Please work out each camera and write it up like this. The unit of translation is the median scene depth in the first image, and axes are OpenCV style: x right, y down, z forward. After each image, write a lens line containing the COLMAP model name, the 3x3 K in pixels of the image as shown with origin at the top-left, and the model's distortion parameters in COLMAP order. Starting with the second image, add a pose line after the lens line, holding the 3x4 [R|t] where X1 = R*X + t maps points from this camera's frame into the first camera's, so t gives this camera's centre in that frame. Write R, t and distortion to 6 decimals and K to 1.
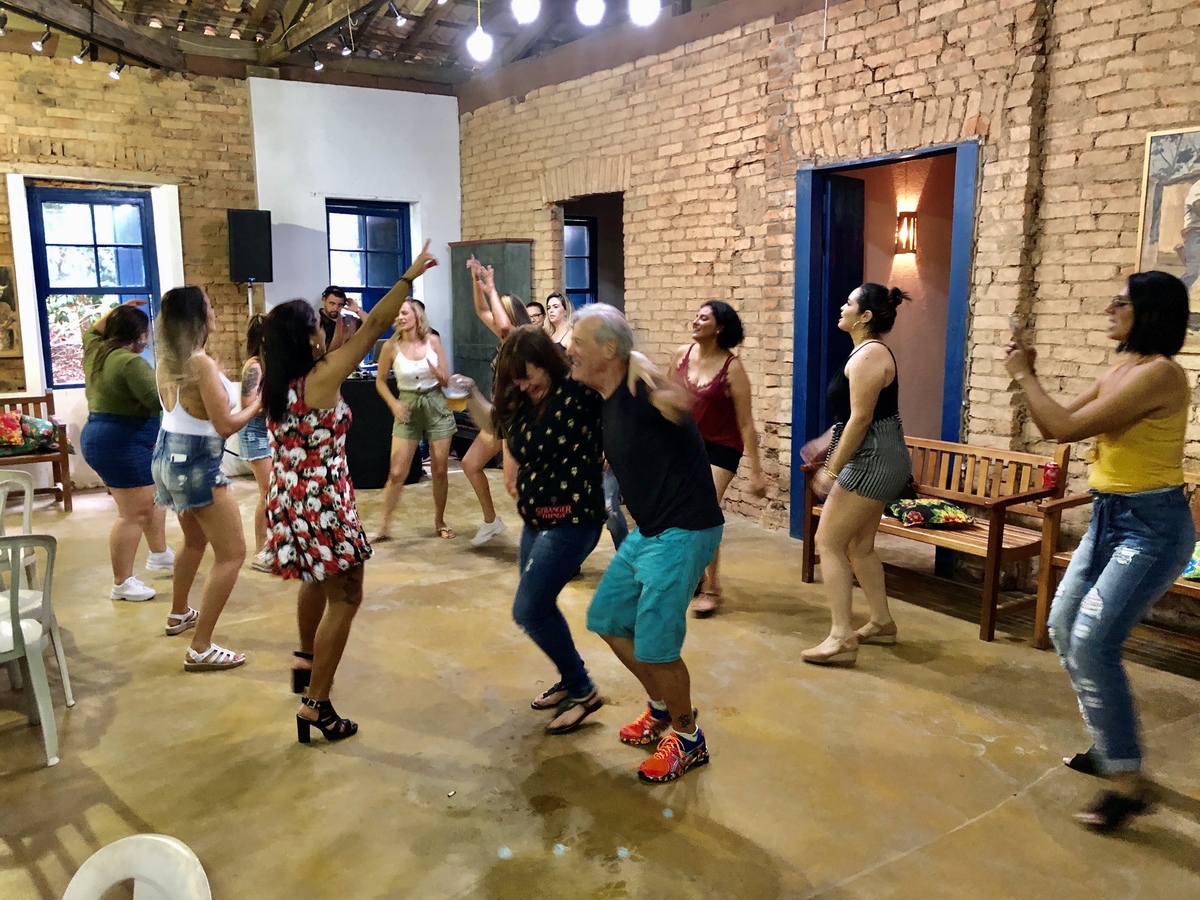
lens RADIAL K [[989.8, 0, 586.0], [0, 989.8, 453.5], [0, 0, 1]] dist [0.025612, -0.027520]
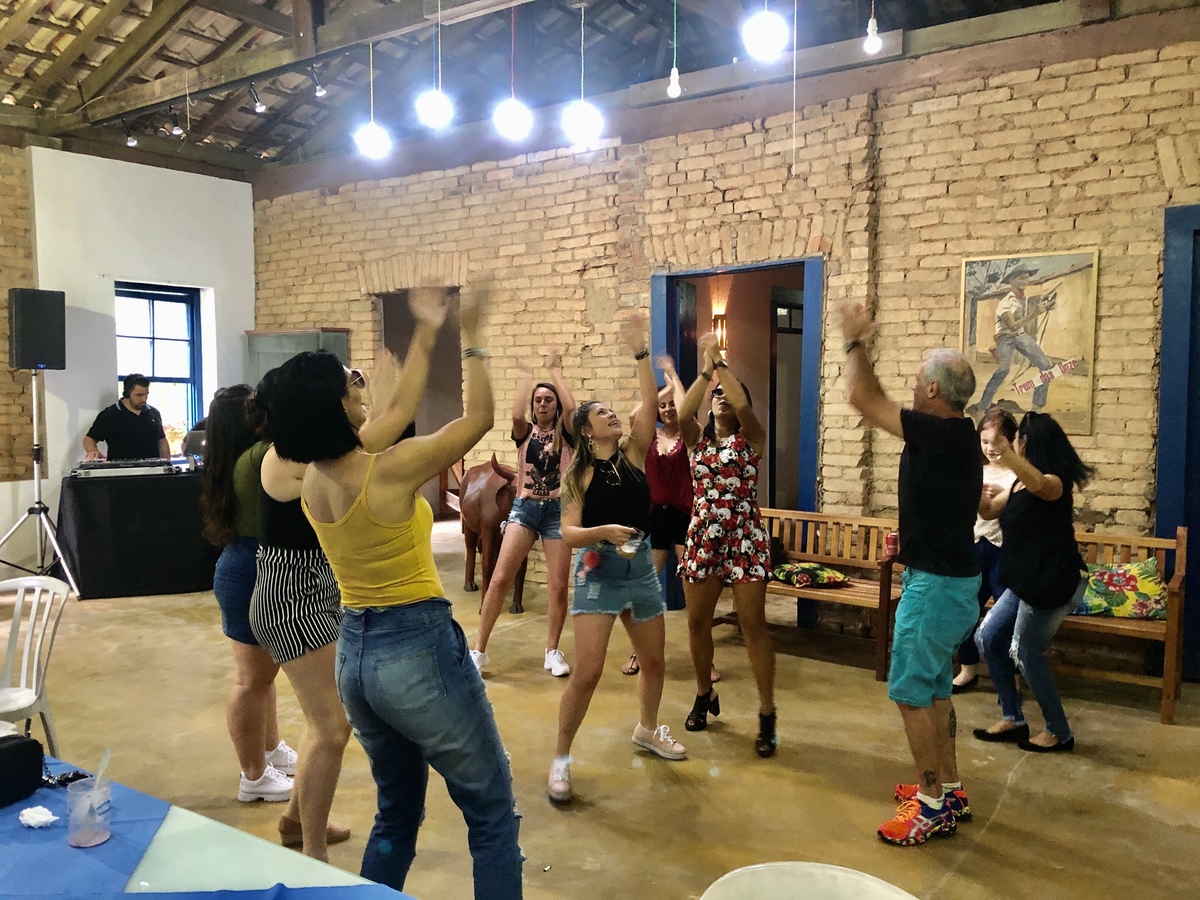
lens RADIAL K [[989.8, 0, 591.2], [0, 989.8, 462.0], [0, 0, 1]] dist [0.025612, -0.027520]
pose [[0.942621, -0.019983, 0.333266, -0.191634], [0.048599, 0.995788, -0.077751, 0.004932], [-0.330308, 0.089486, 0.939622, 0.001911]]
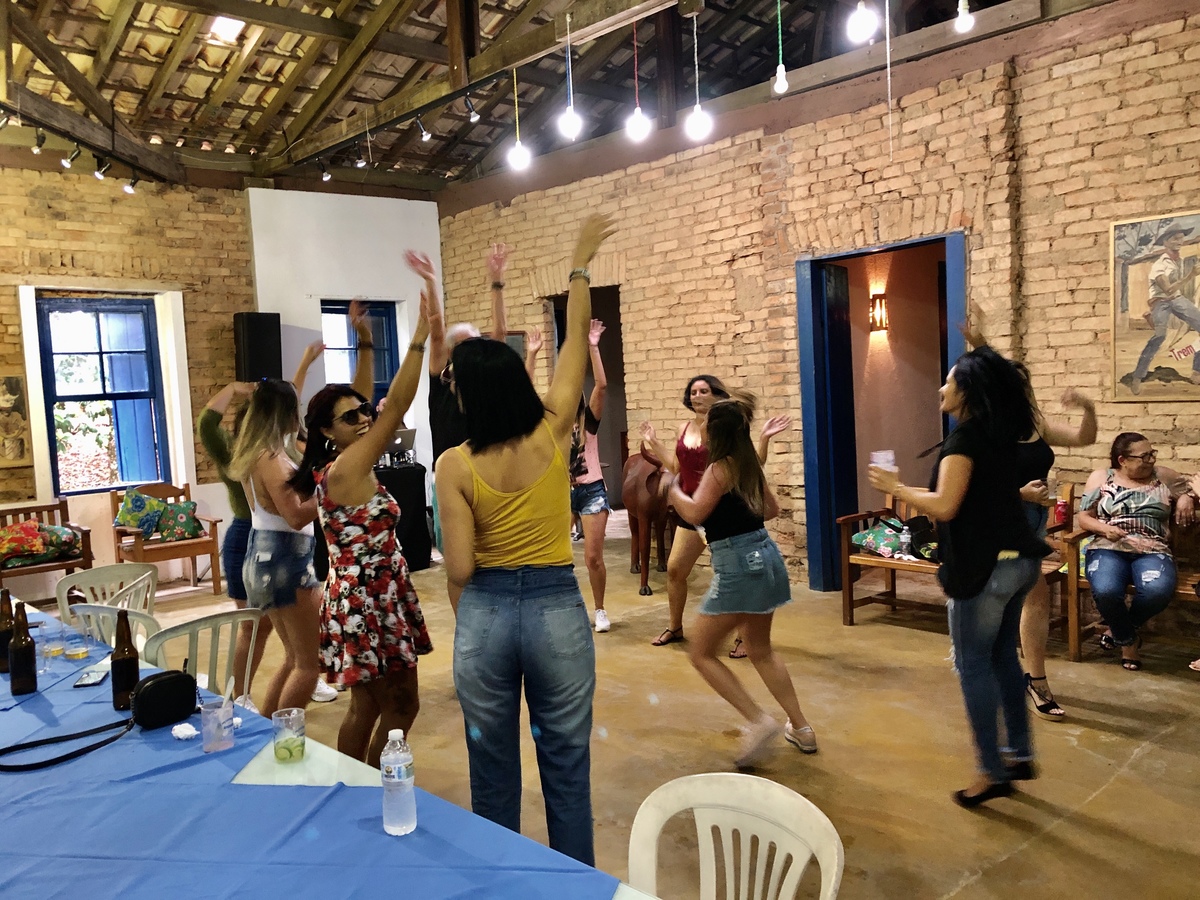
lens RADIAL K [[989.8, 0, 599.0], [0, 989.8, 456.6], [0, 0, 1]] dist [0.025612, -0.027520]
pose [[0.990550, -0.051977, 0.126923, -0.140467], [0.062969, 0.994459, -0.084179, 0.014689], [-0.121844, 0.091376, 0.988334, -0.058209]]
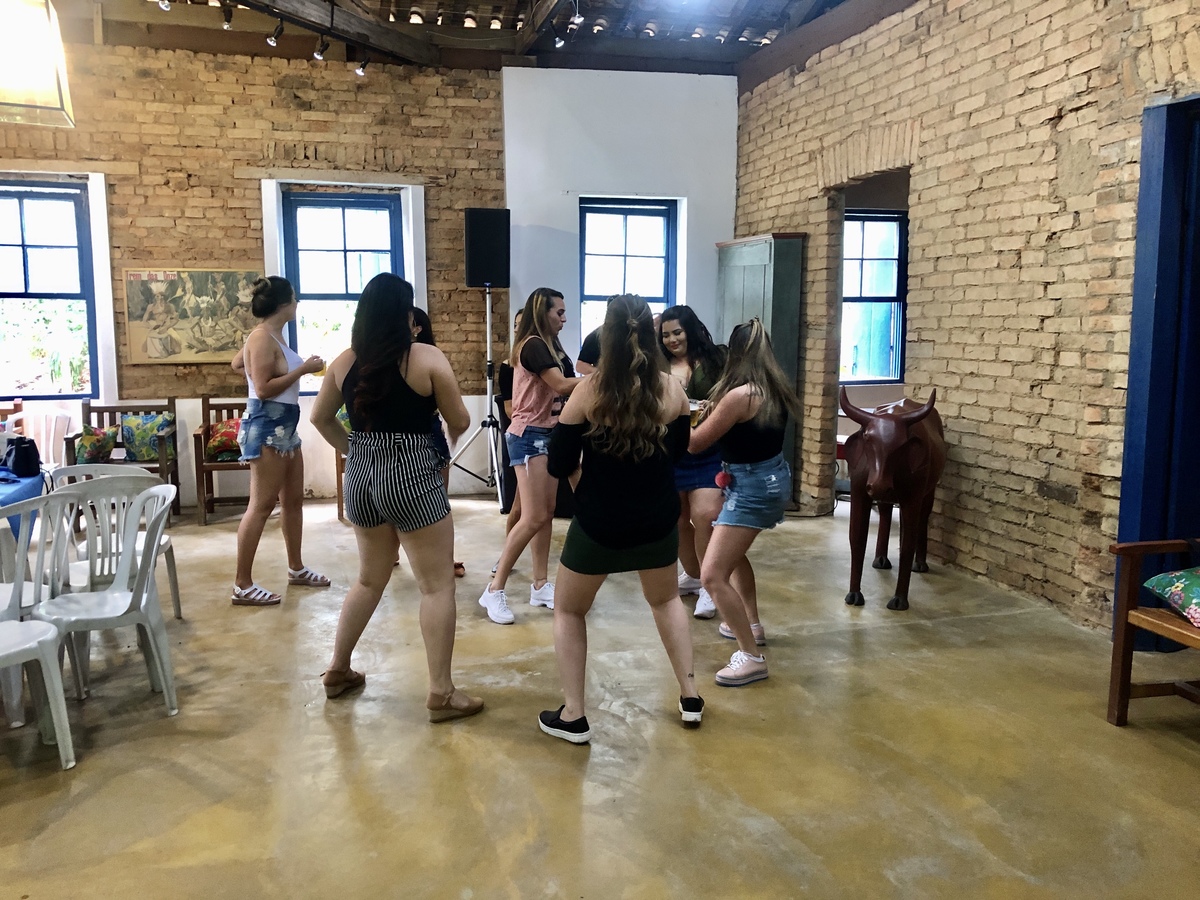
lens RADIAL K [[989.8, 0, 587.0], [0, 989.8, 448.3], [0, 0, 1]] dist [0.025612, -0.027520]
pose [[0.934403, 0.050641, -0.352598, 0.092542], [-0.060694, 0.998003, -0.017507, -0.014264], [0.351008, 0.037759, 0.935611, 0.200951]]
